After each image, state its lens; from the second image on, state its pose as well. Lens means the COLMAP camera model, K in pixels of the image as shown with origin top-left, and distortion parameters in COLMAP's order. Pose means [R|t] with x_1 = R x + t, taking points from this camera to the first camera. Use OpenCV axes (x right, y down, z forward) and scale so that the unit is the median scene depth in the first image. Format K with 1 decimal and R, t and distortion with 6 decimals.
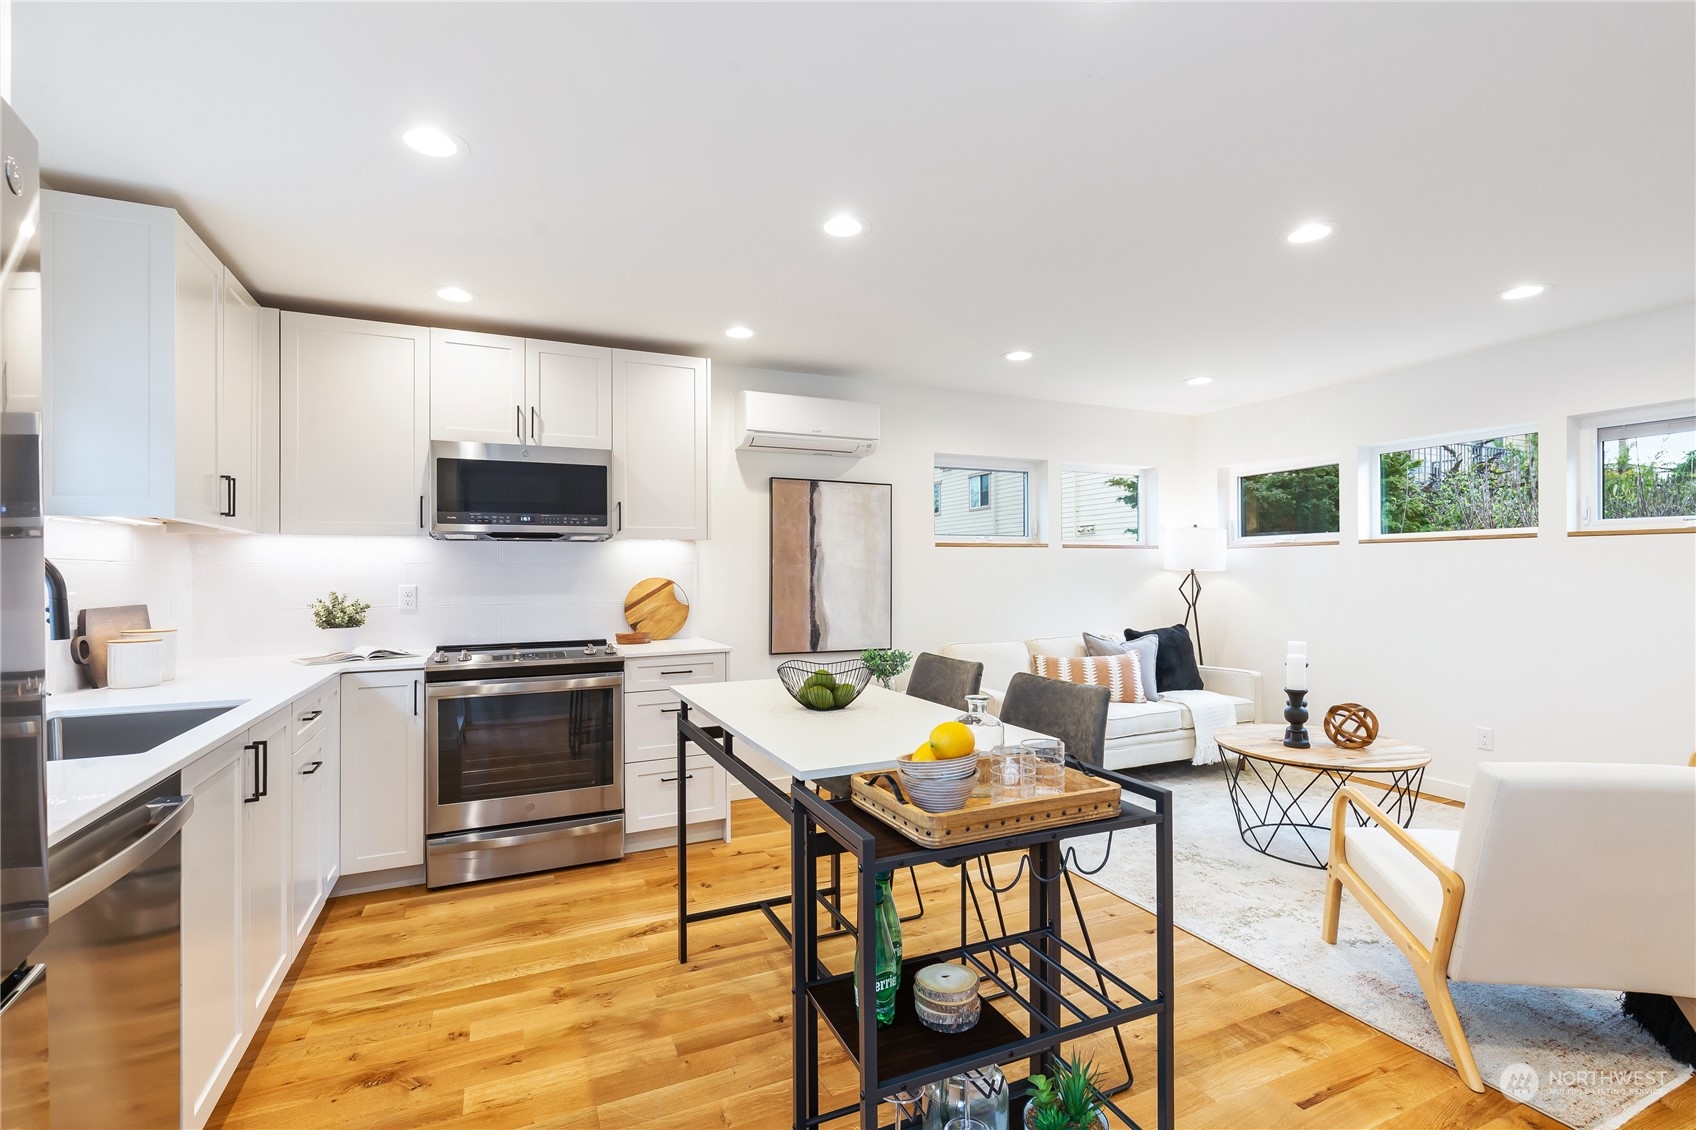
lens RADIAL K [[763.8, 0, 840.0], [0, 763.8, 572.5], [0, 0, 1]] dist [0.003370, -0.001865]
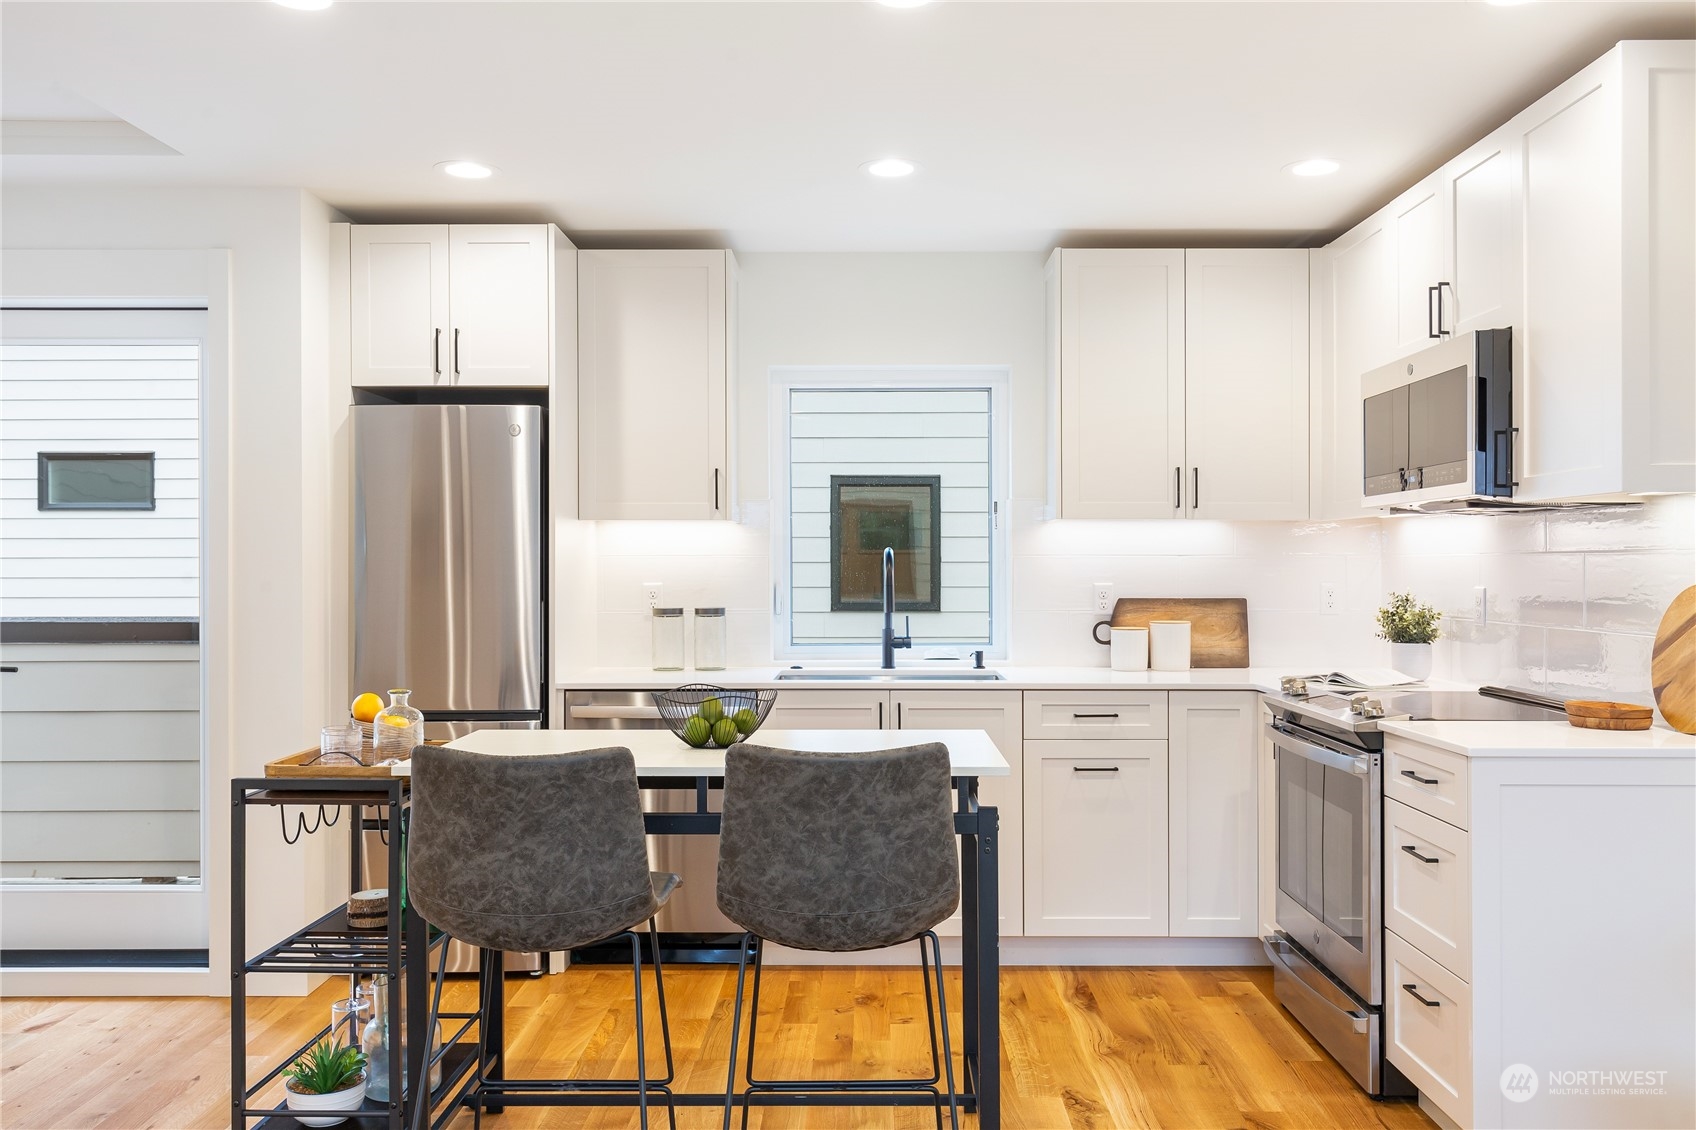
lens RADIAL K [[1389.2, 0, 857.2], [0, 1389.2, 563.7], [0, 0, 1]] dist [0.020978, -0.018359]
pose [[-0.413474, 0.005602, -0.910499, 0.664724], [-0.000218, 0.999980, 0.006251, -0.009648], [0.910516, 0.002783, -0.413464, 0.928310]]
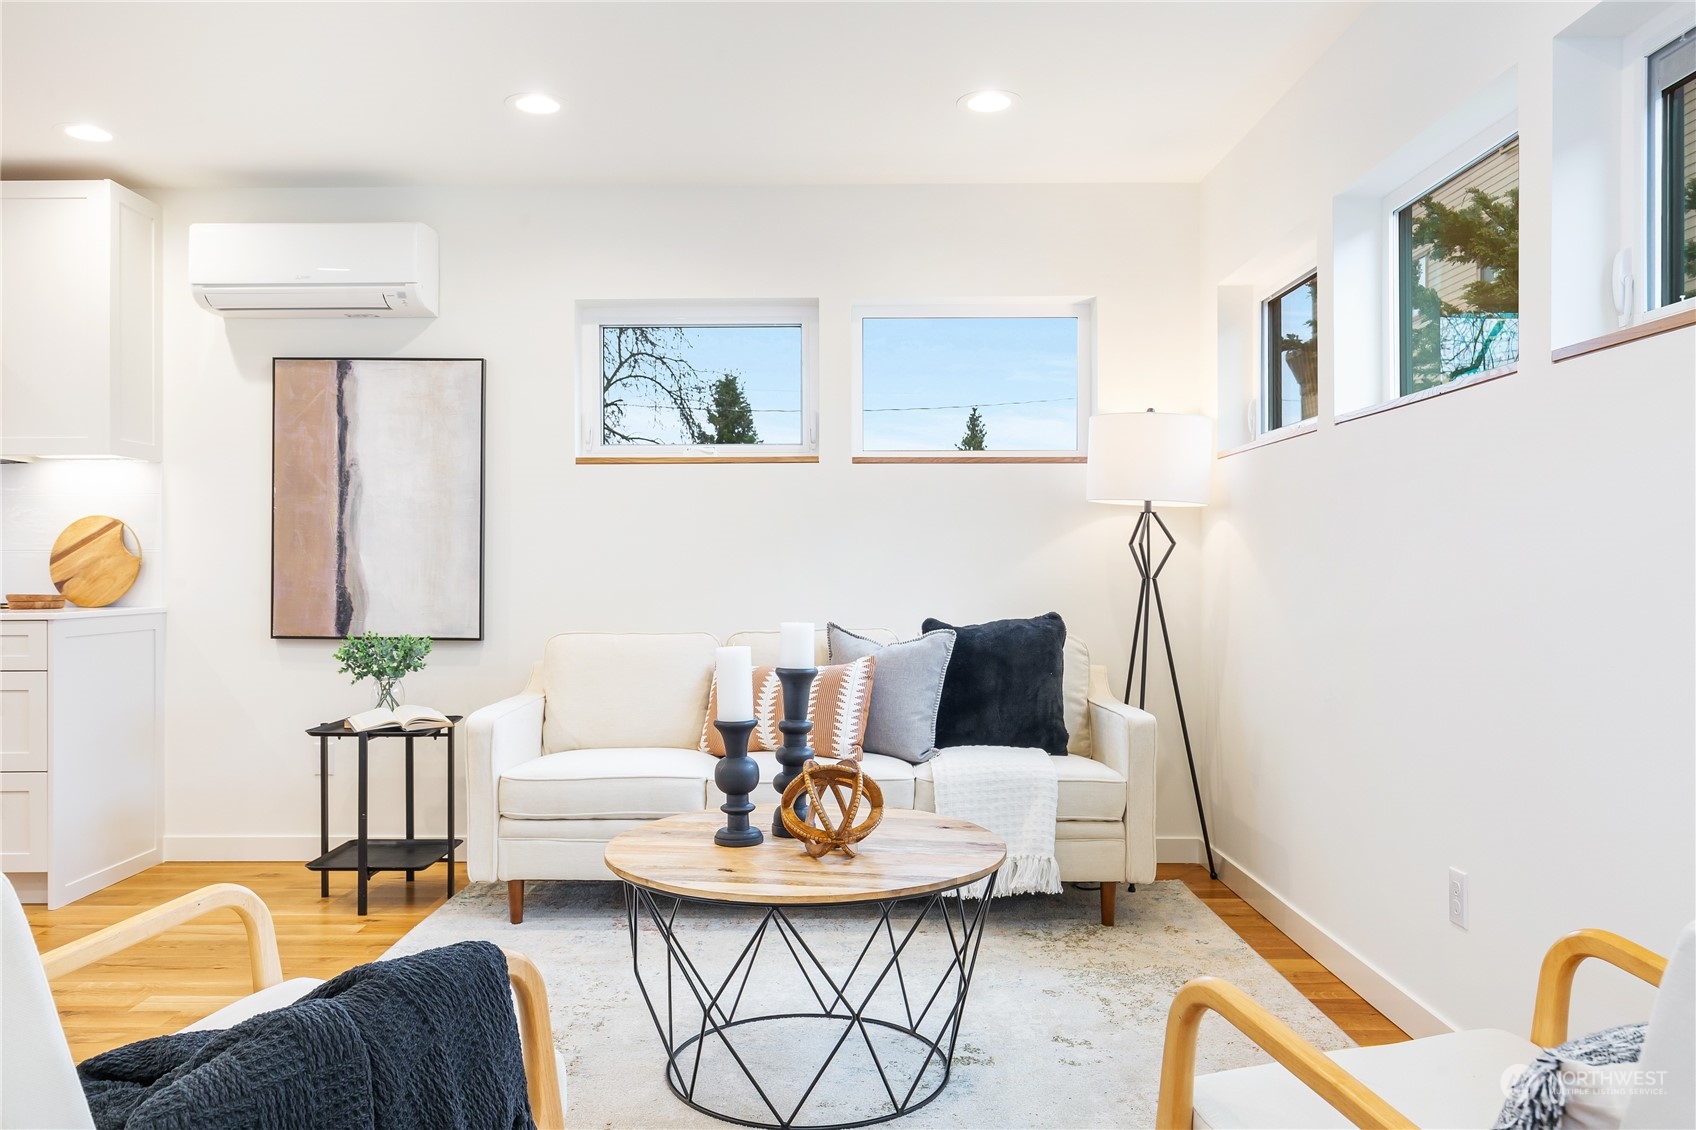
lens RADIAL K [[1264.4, 0, 835.0], [0, 1264.4, 559.6], [0, 0, 1]] dist [-0.015478, -0.000808]
pose [[0.903347, 0.001674, -0.428908, 0.856764], [-0.003611, 0.999987, -0.003702, 0.049014], [0.428896, 0.004893, 0.903341, 0.285230]]
